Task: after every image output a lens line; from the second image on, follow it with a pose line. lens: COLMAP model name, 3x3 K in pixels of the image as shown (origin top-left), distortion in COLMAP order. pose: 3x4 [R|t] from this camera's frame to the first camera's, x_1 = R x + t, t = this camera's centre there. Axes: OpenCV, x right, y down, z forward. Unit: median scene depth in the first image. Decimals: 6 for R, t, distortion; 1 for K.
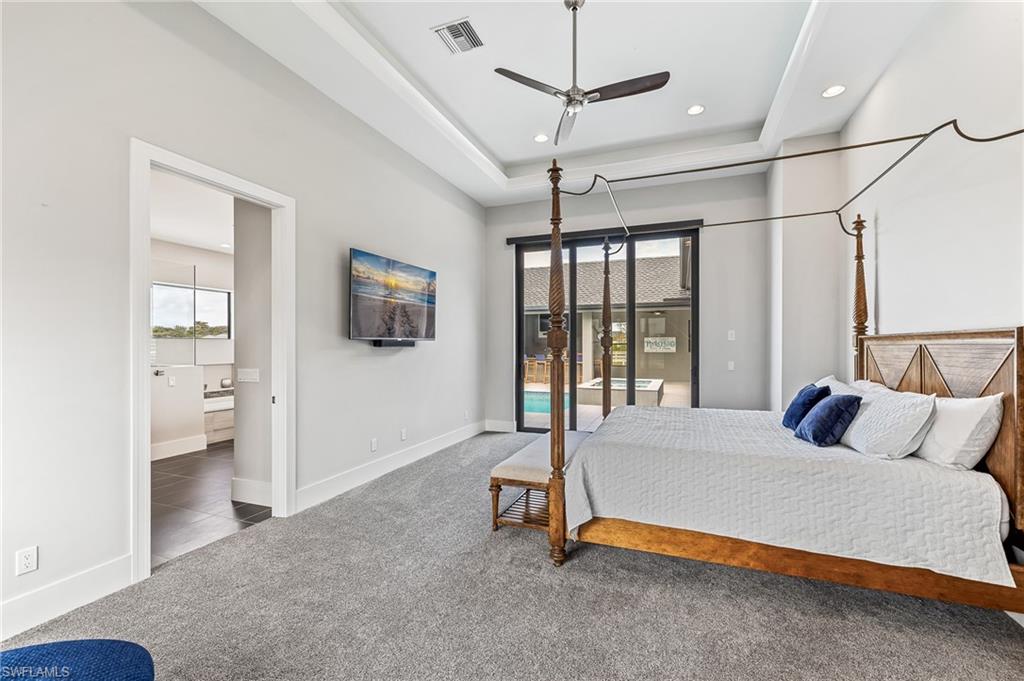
lens RADIAL K [[426.8, 0, 508.5], [0, 426.8, 343.5], [0, 0, 1]] dist [0.000352, 0.000531]
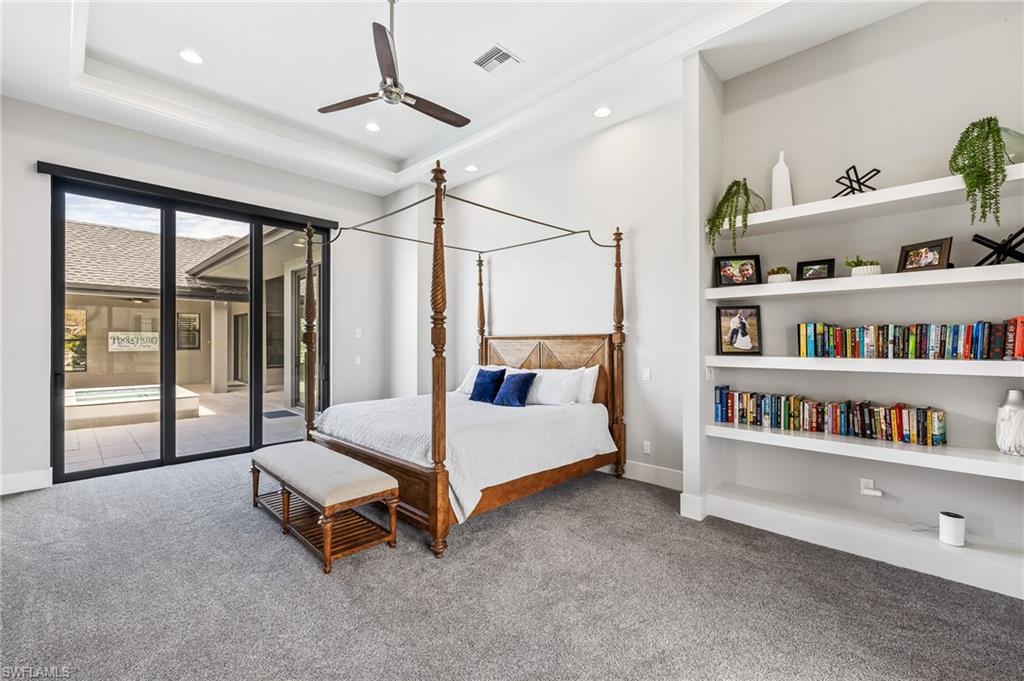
lens RADIAL K [[426.8, 0, 507.9], [0, 426.8, 339.6], [0, 0, 1]] dist [0.000352, 0.000531]
pose [[0.399176, 0.006211, 0.916853, -0.545619], [-0.004627, 0.999978, -0.004759, 0.001116], [-0.916863, -0.002342, 0.399196, 0.314777]]
